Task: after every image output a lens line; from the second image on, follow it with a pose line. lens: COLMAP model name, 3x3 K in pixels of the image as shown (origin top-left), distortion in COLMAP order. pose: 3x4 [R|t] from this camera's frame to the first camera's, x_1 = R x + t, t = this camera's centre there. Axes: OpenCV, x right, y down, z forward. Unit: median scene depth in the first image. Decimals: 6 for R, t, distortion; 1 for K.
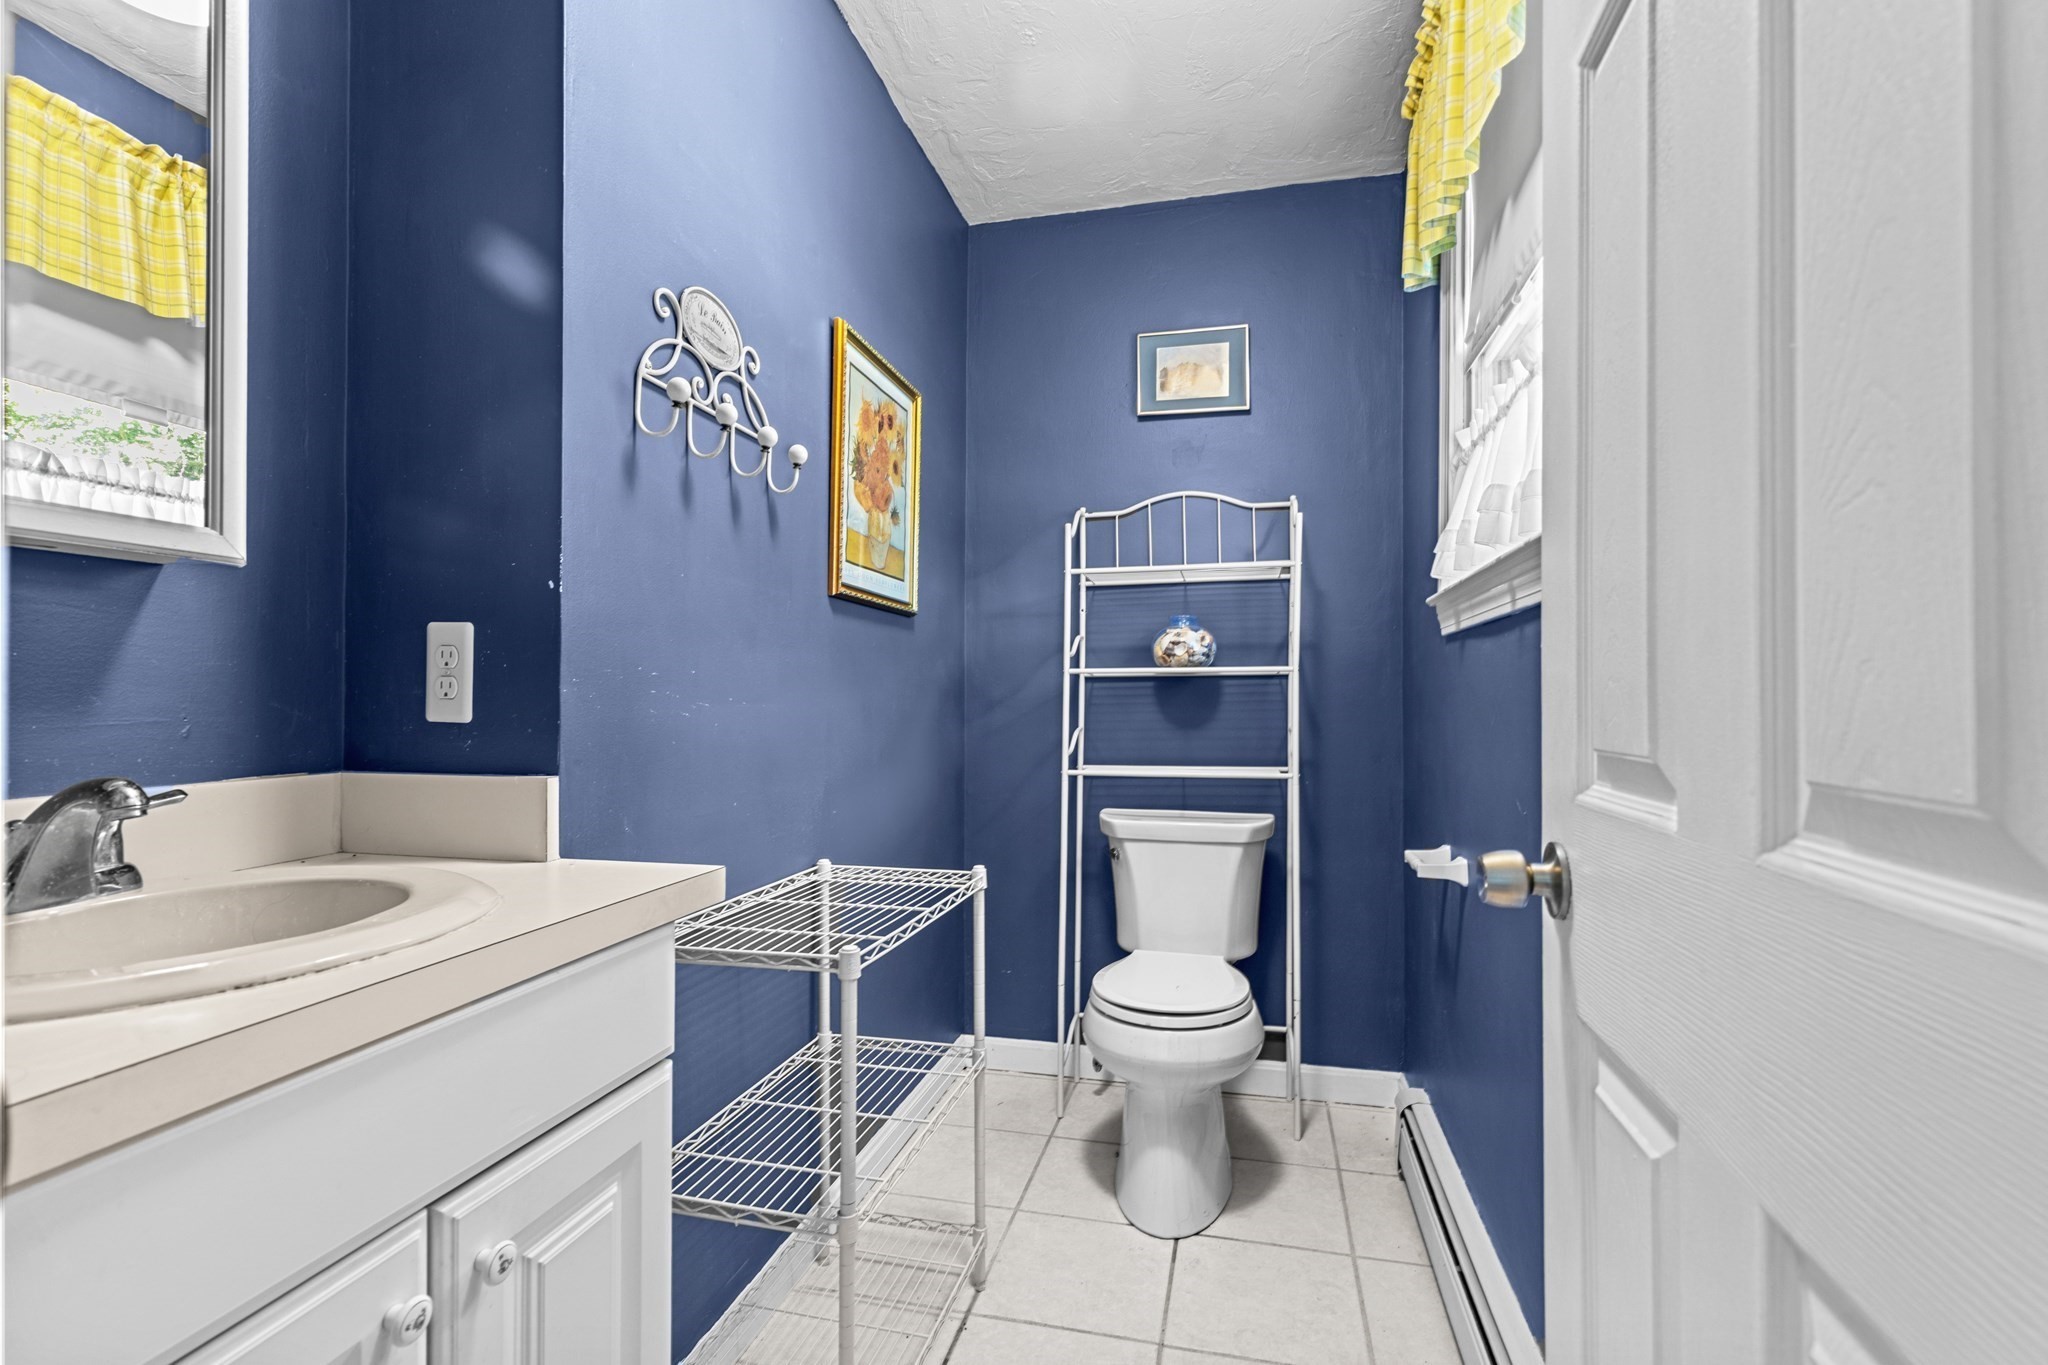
lens RADIAL K [[927.5, 0, 1023.5], [0, 927.5, 694.2], [0, 0, 1]] dist [0.001928, 0.004733]
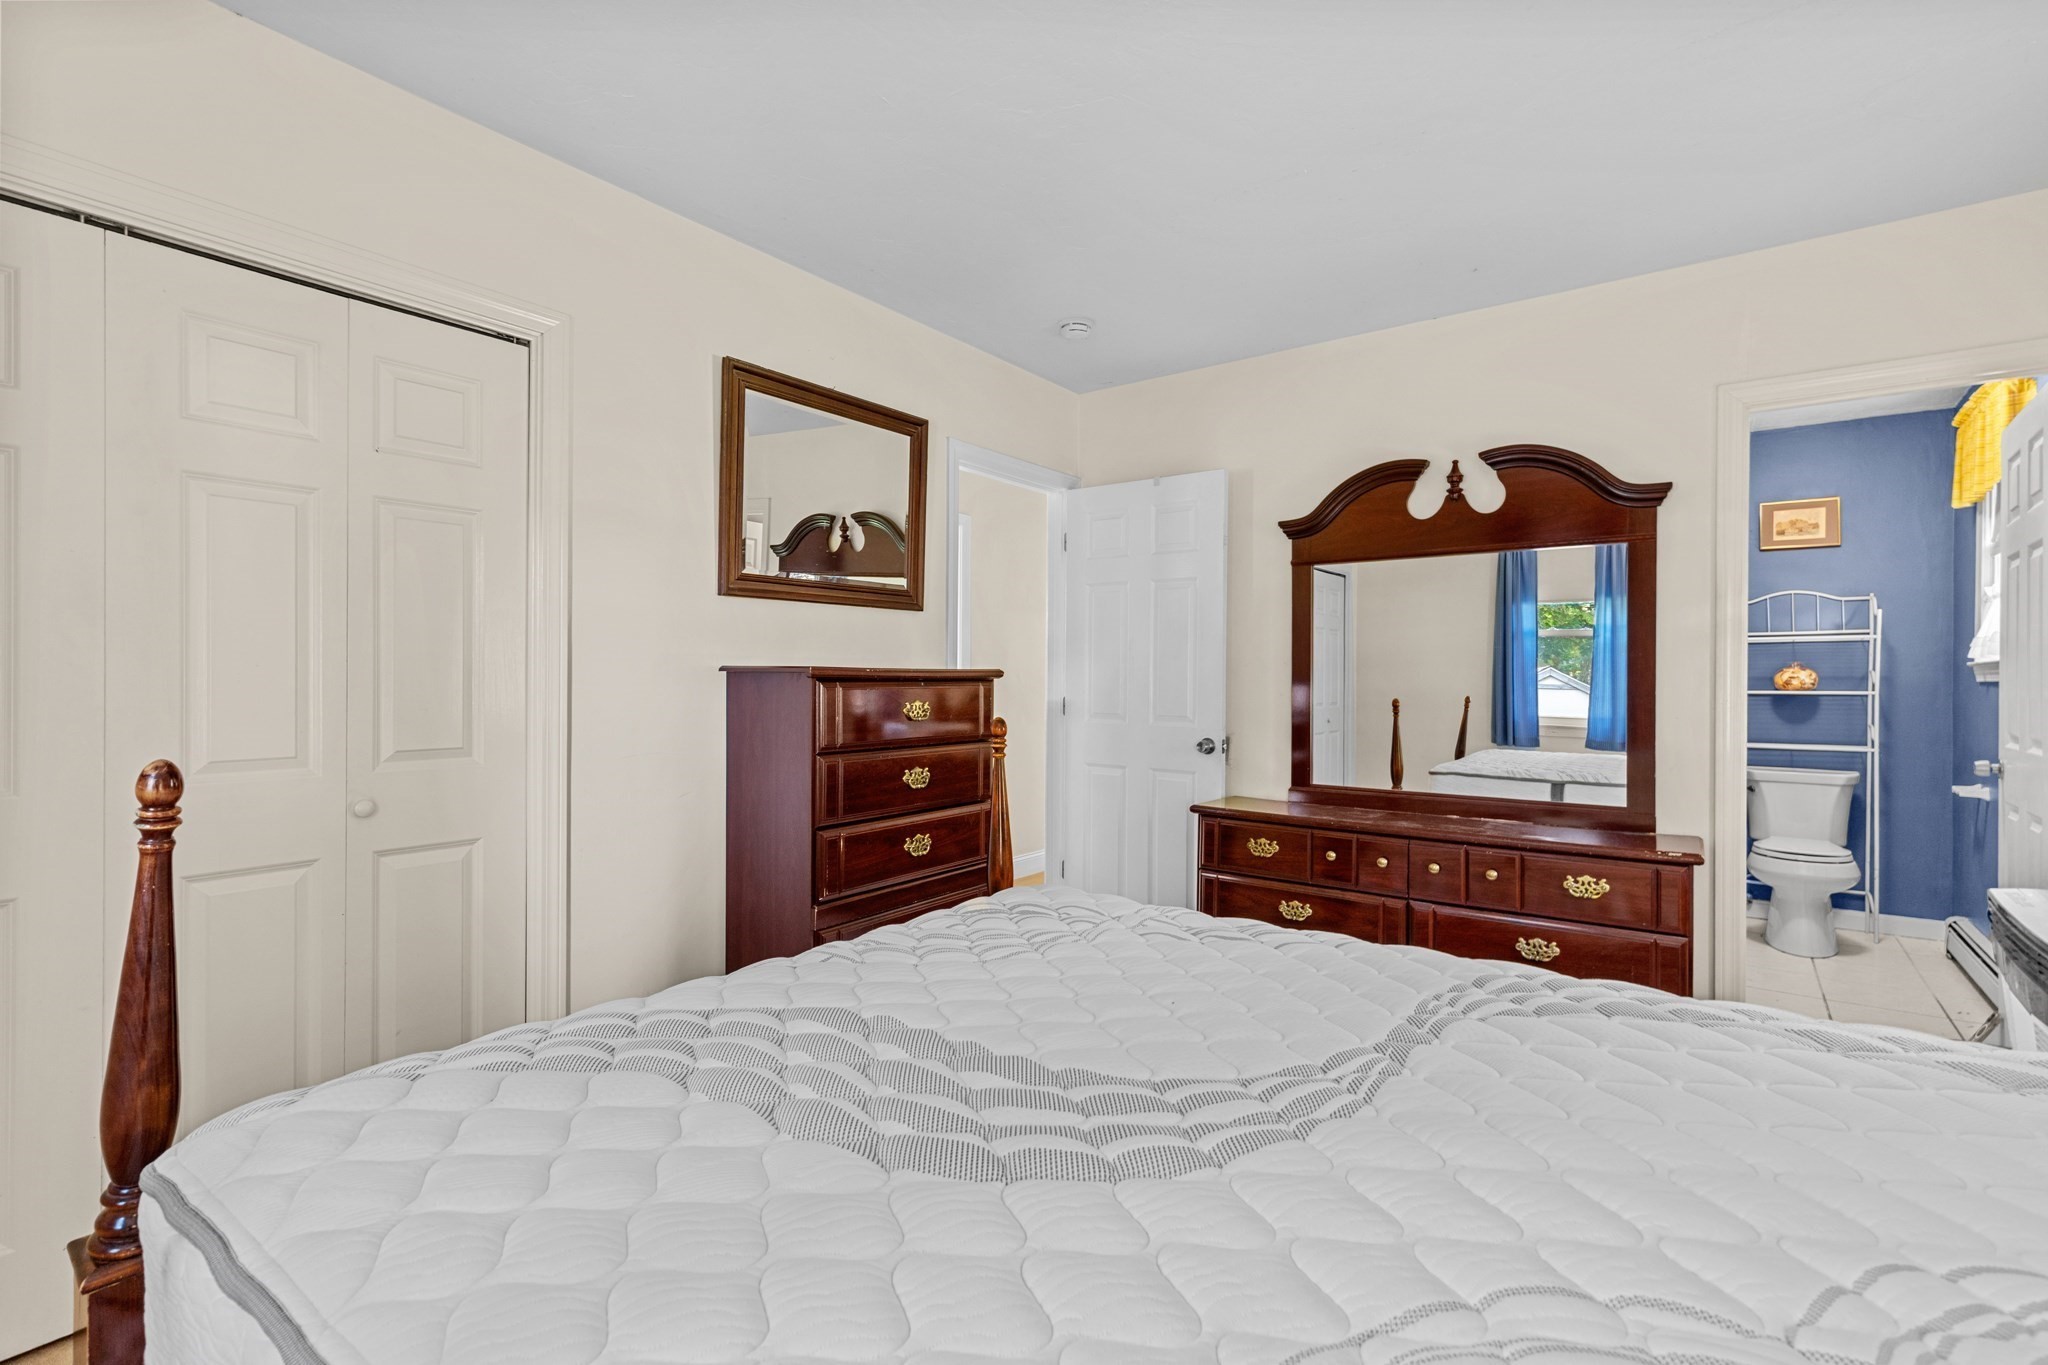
lens RADIAL K [[931.3, 0, 1017.1], [0, 931.3, 677.7], [0, 0, 1]] dist [0.002552, 0.001075]
pose [[0.918155, 0.004054, -0.396200, -0.521740], [-0.004482, 0.999990, -0.000155, -0.047847], [0.396195, 0.001918, 0.918164, -1.338002]]
